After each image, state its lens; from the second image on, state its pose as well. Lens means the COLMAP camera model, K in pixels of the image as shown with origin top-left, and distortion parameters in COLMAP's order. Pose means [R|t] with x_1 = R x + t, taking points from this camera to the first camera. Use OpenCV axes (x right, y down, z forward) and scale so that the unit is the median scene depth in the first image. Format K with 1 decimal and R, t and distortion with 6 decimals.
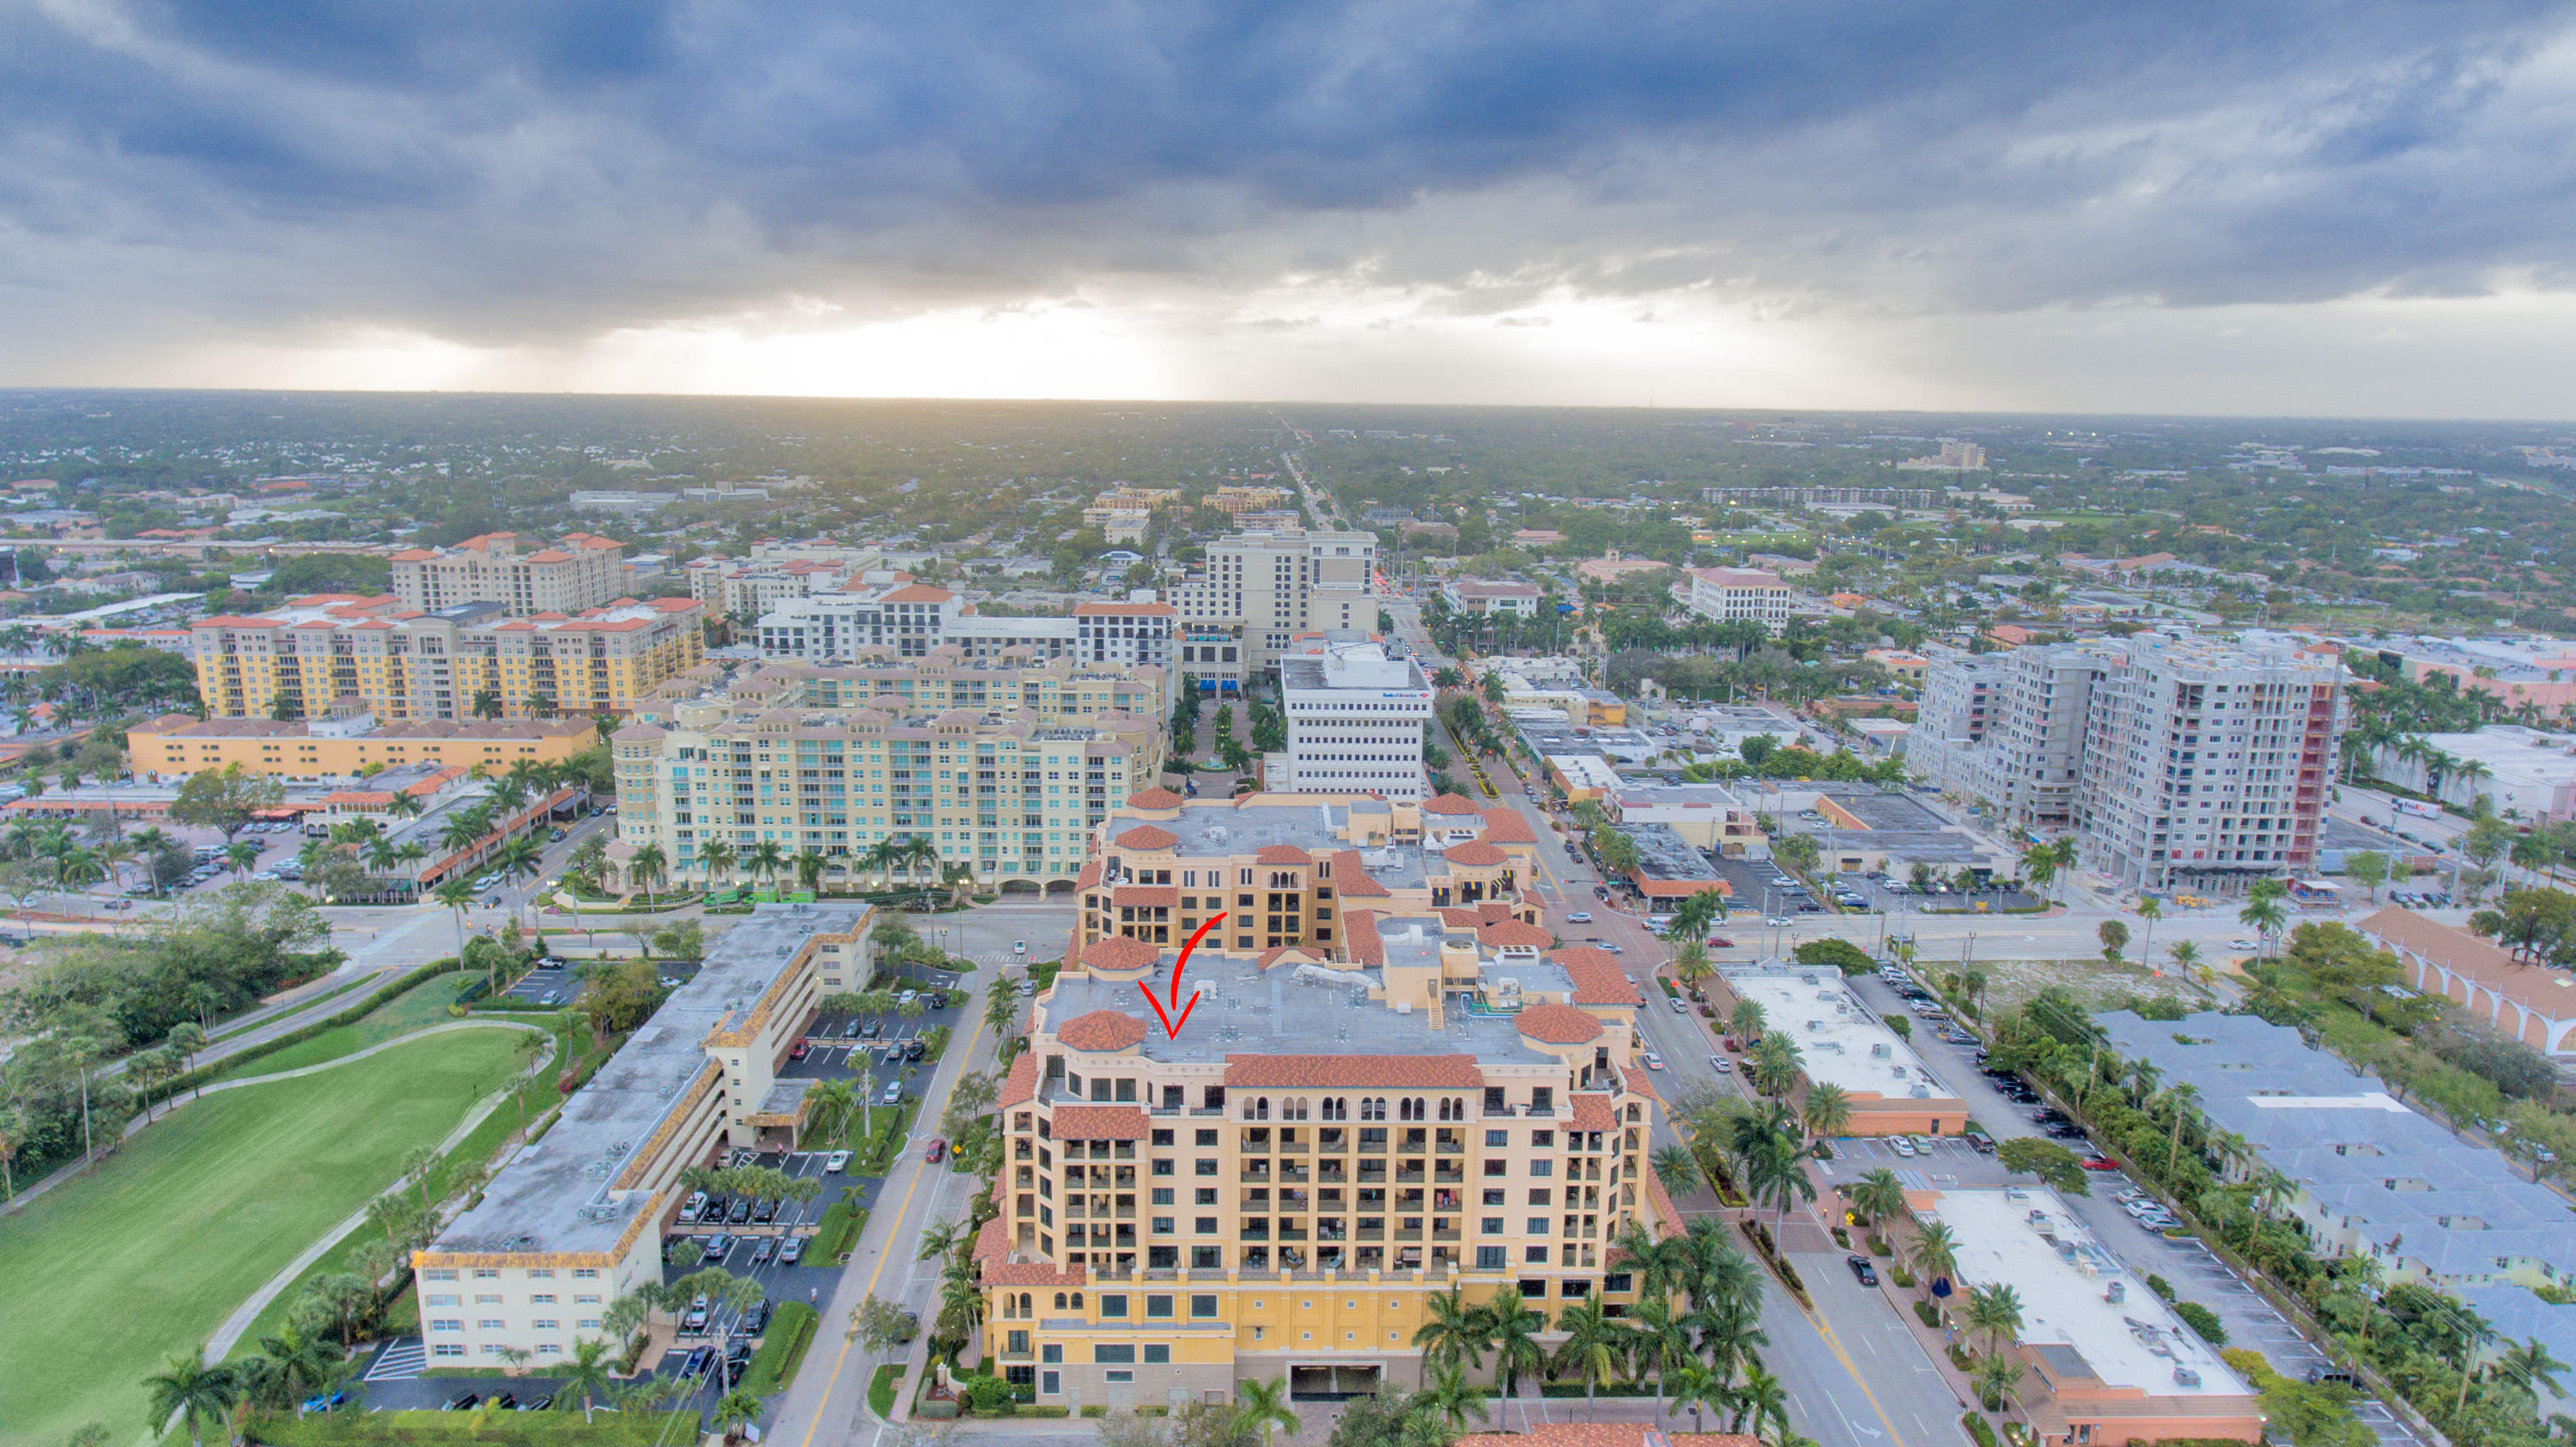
lens RADIAL K [[1506.8, 0, 1284.8], [0, 1506.8, 714.7], [0, 0, 1]] dist [-0.000176, -0.000999]
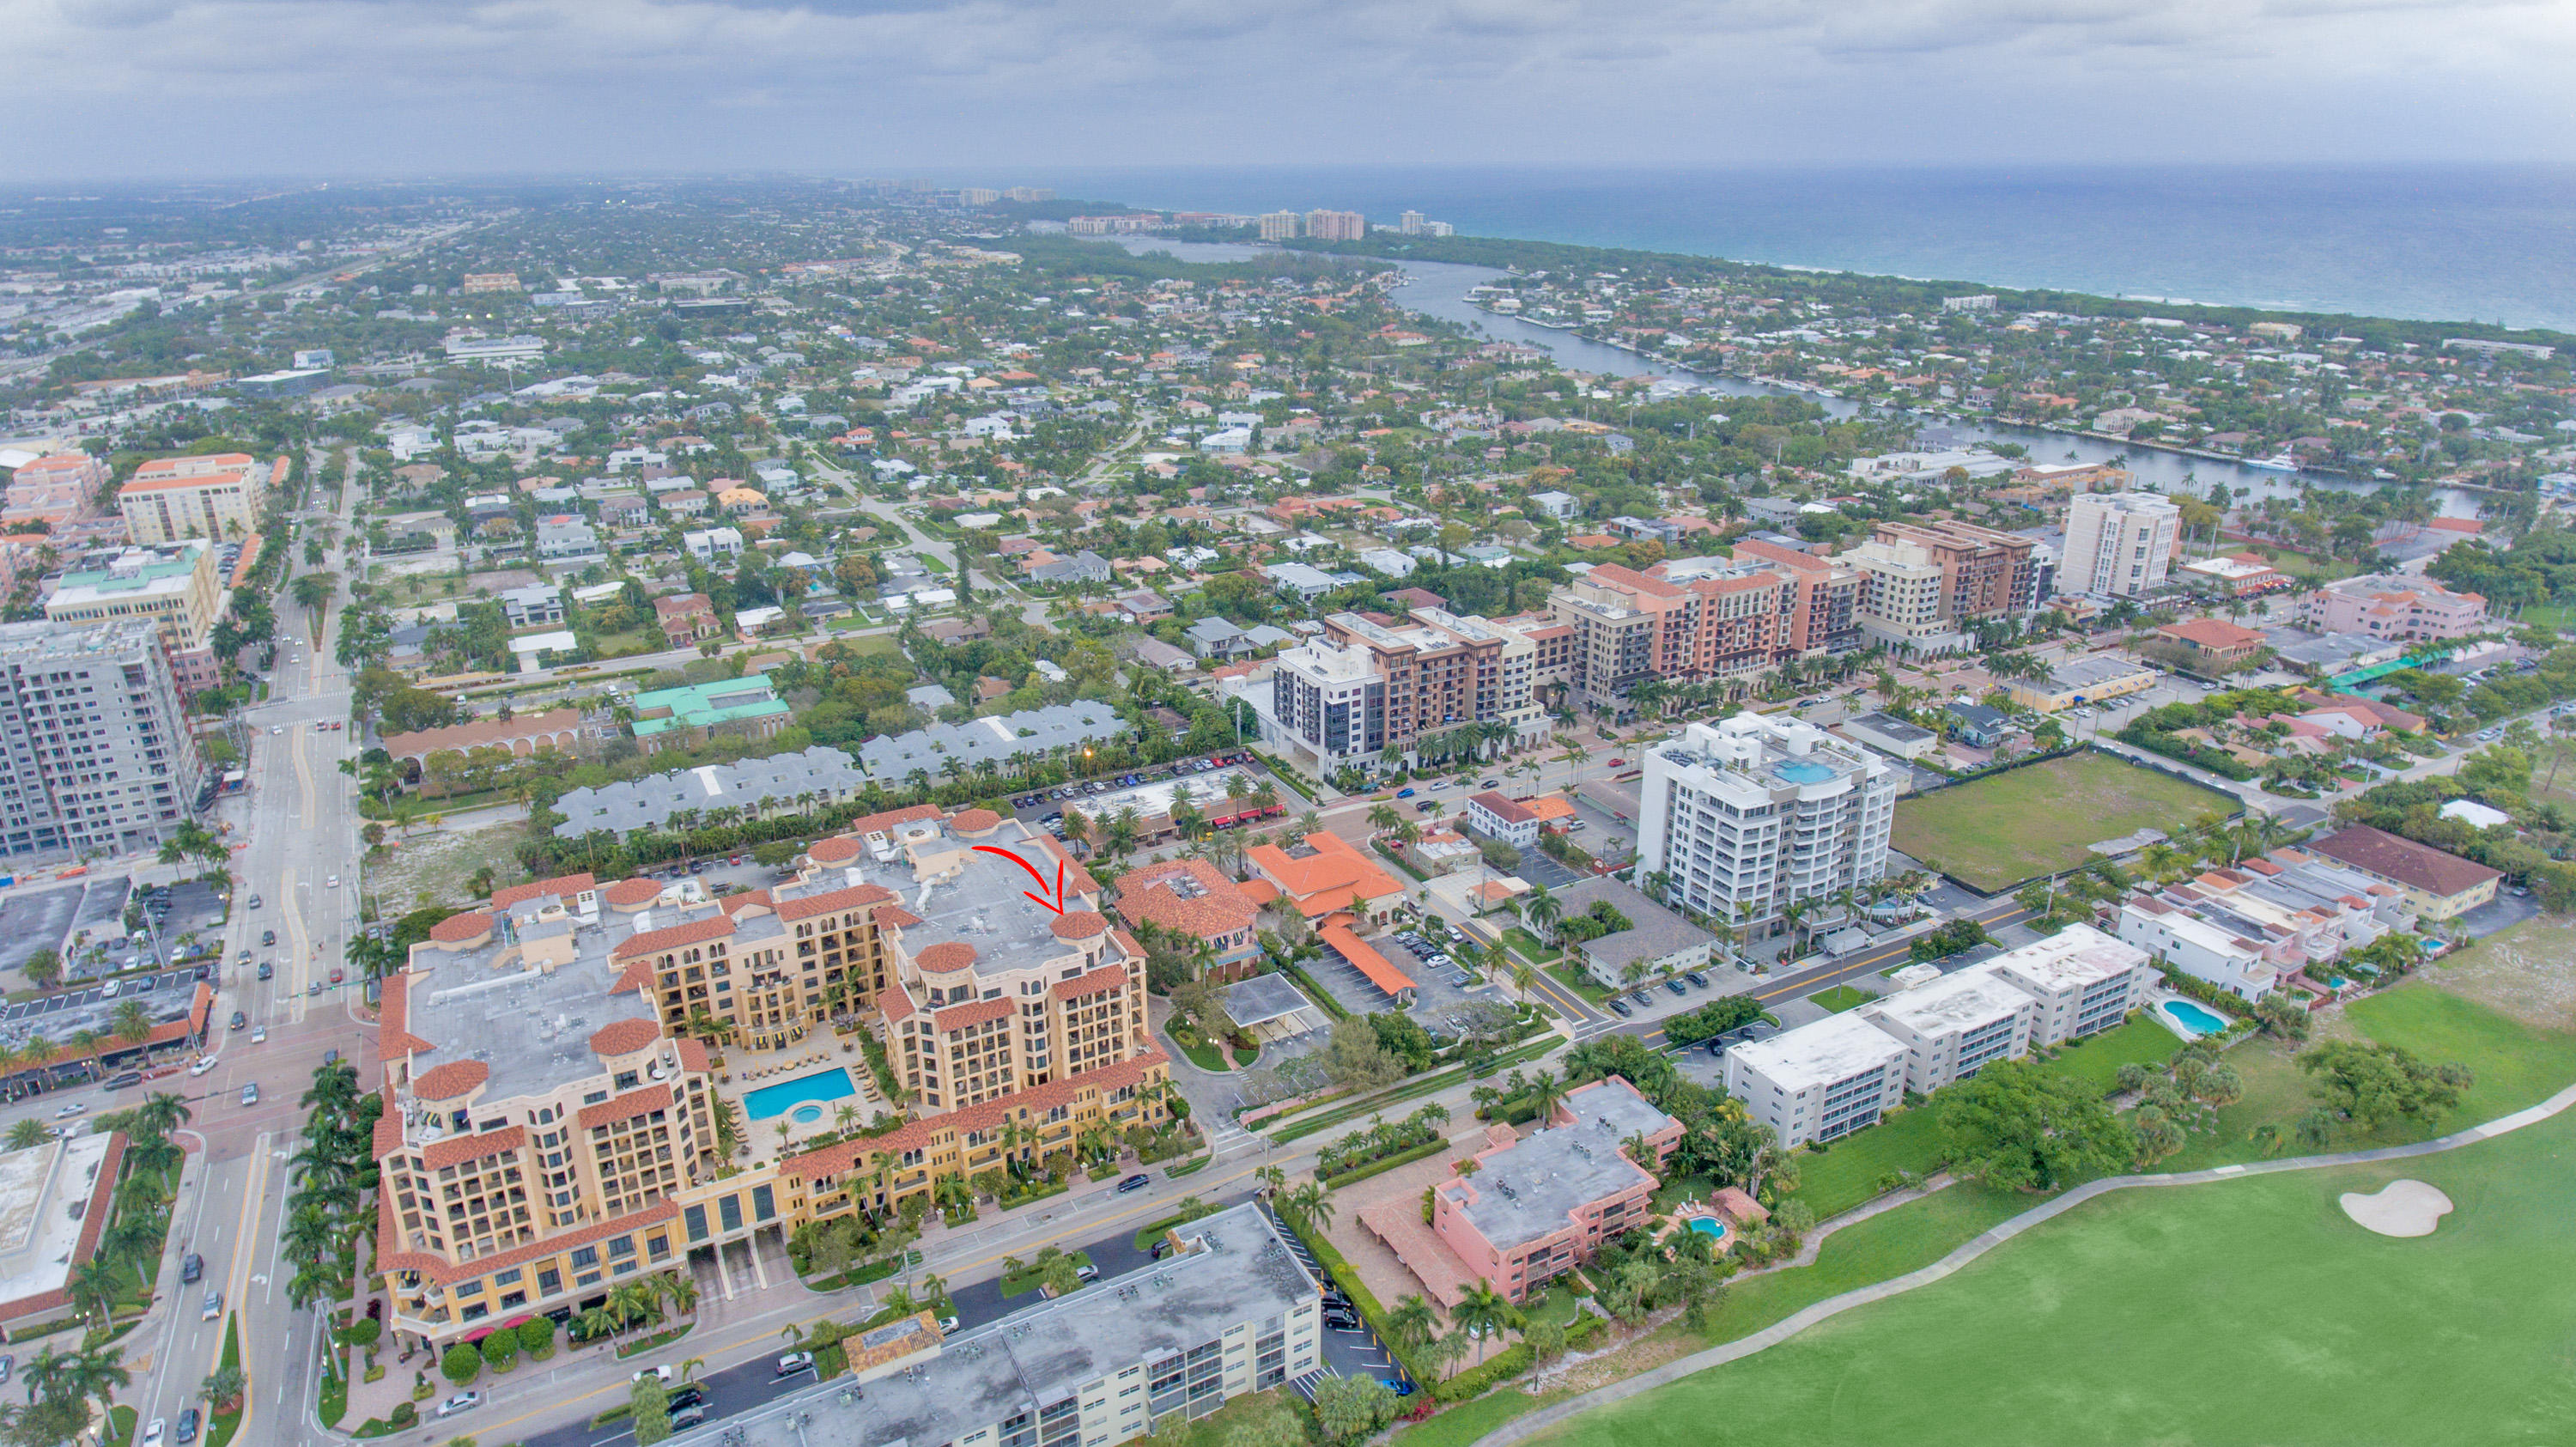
lens RADIAL K [[1506.8, 0, 1270.9], [0, 1506.8, 713.2], [0, 0, 1]] dist [-0.000176, -0.000999]
pose [[0.896834, -0.173813, 0.406790, -0.207769], [0.112016, 0.978834, 0.171279, -0.129089], [-0.427950, -0.108041, 0.897321, -0.237810]]
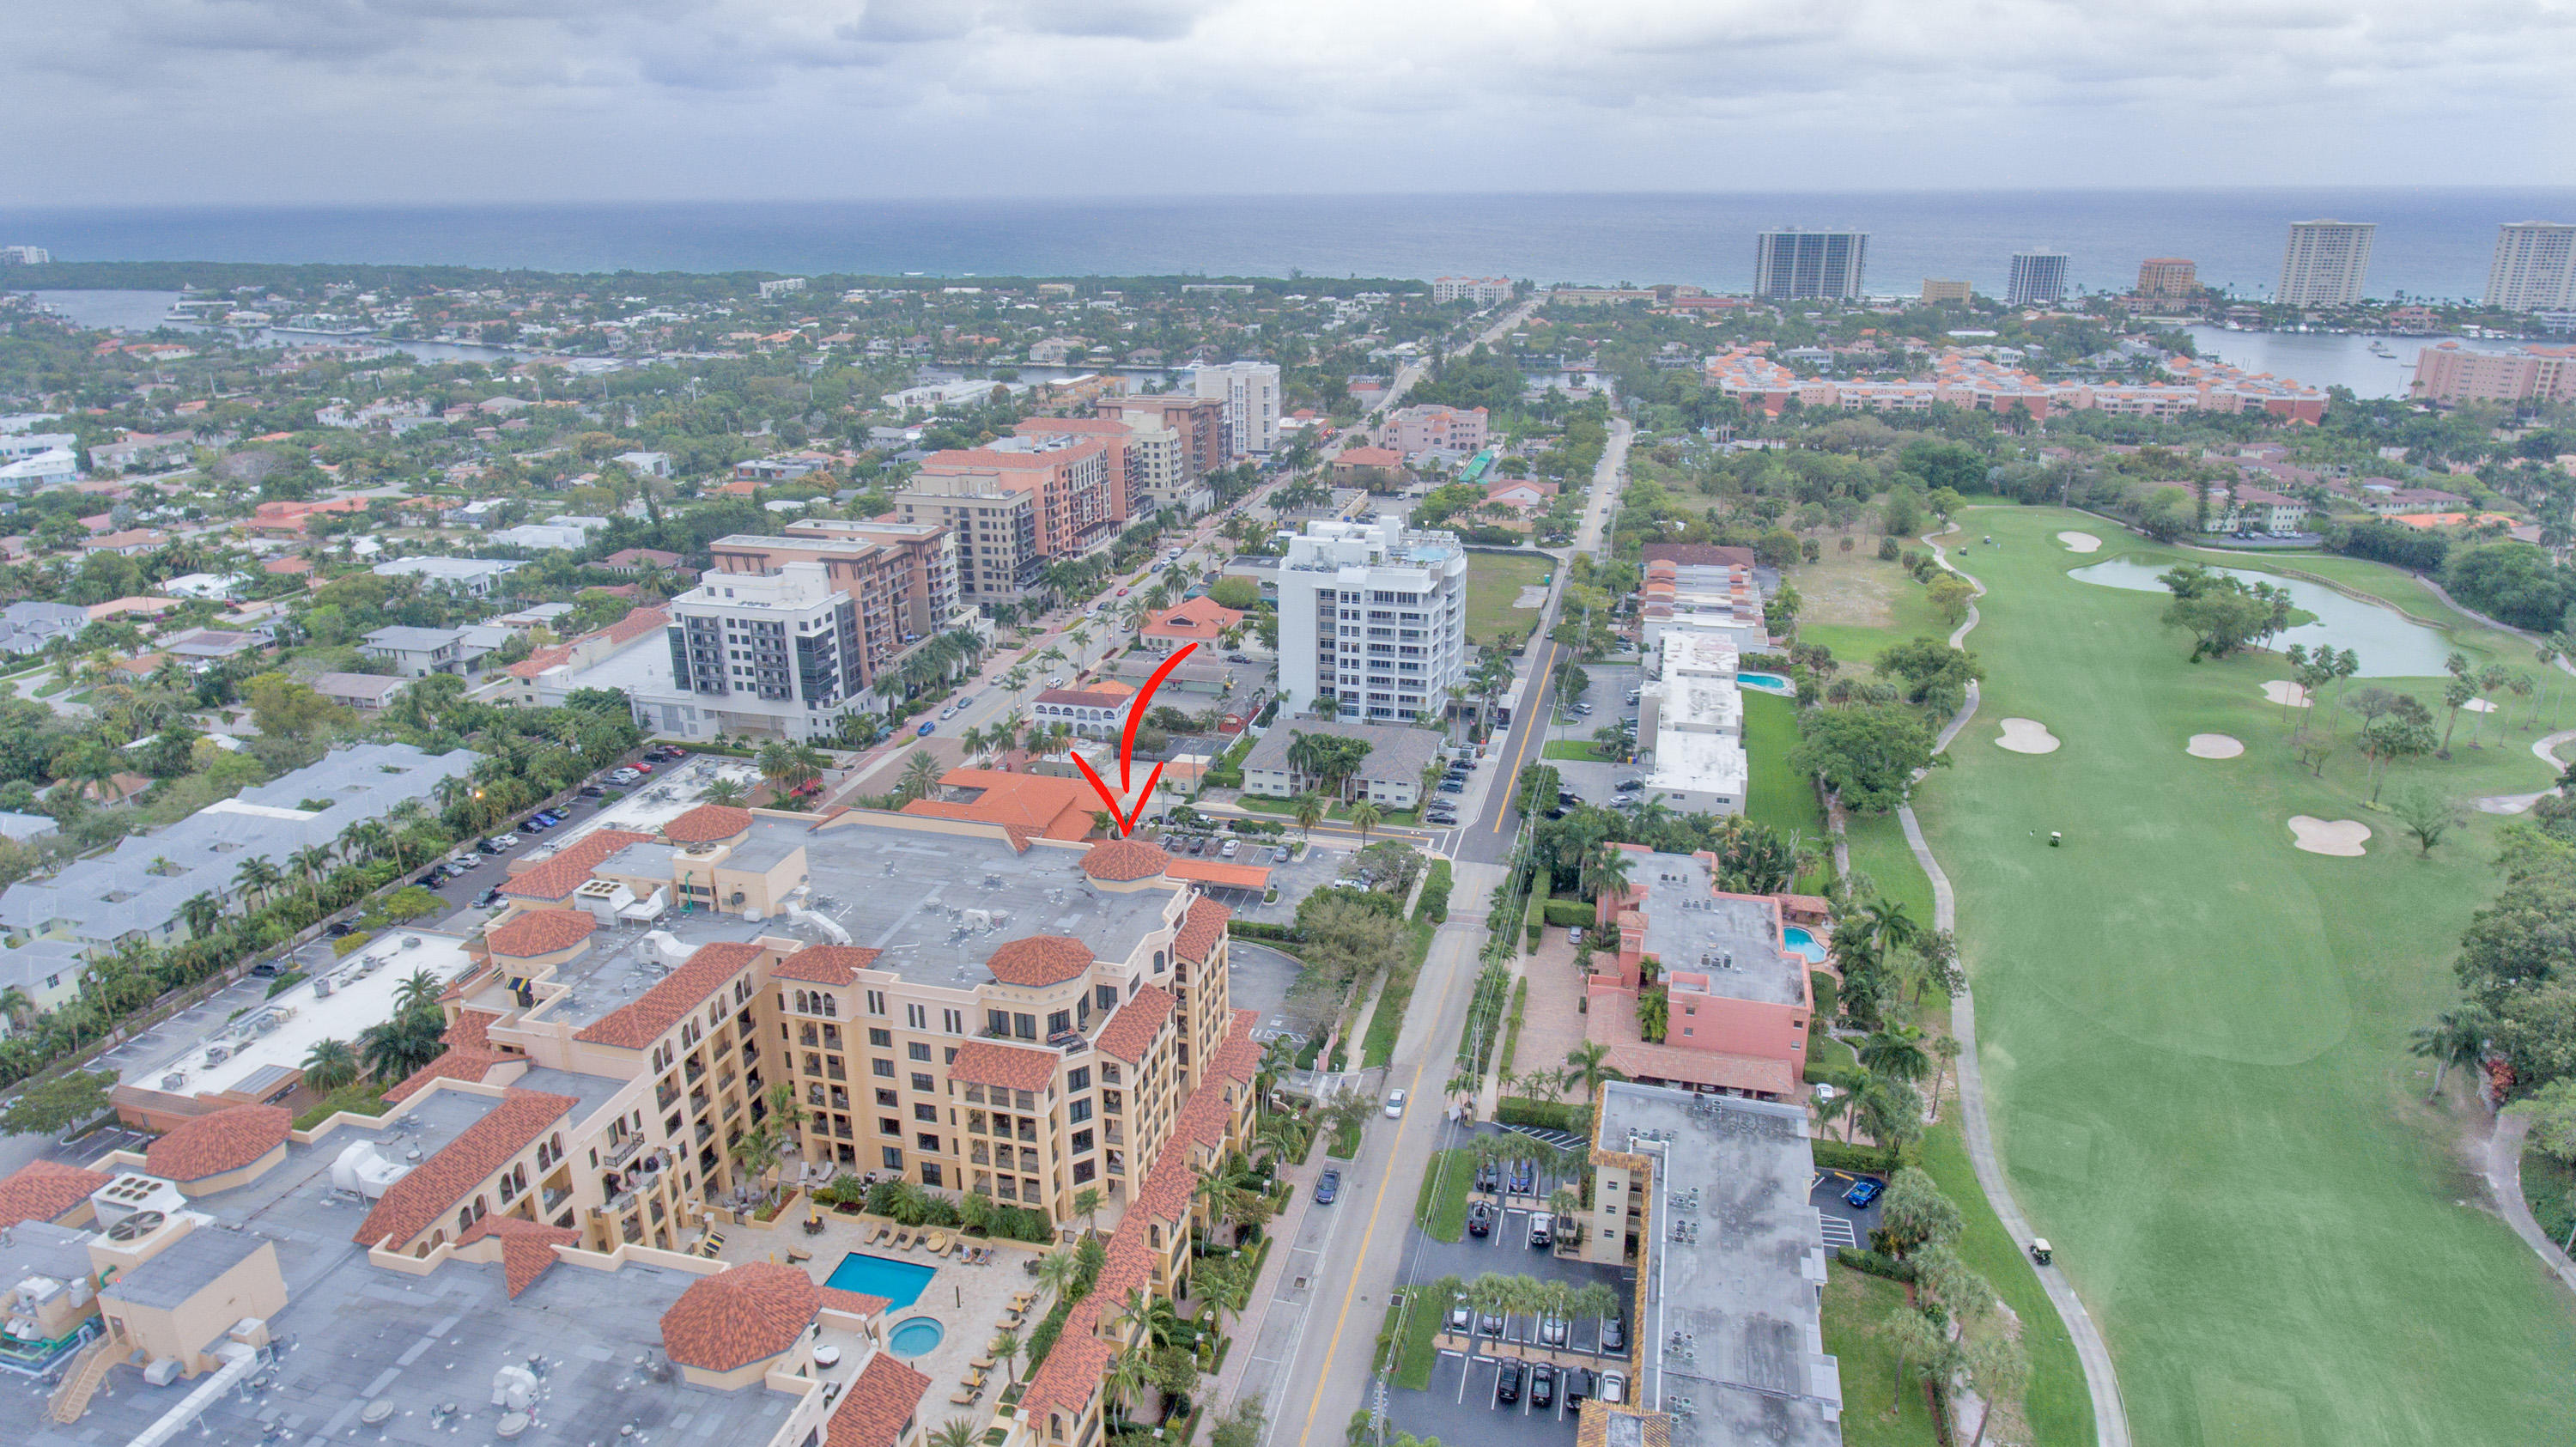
lens RADIAL K [[1506.8, 0, 1273.4], [0, 1506.8, 719.0], [0, 0, 1]] dist [-0.000176, -0.000999]
pose [[0.284414, -0.333995, 0.898641, -0.425160], [0.208476, 0.936468, 0.282073, -0.071294], [-0.935760, 0.107119, 0.335975, 0.295832]]
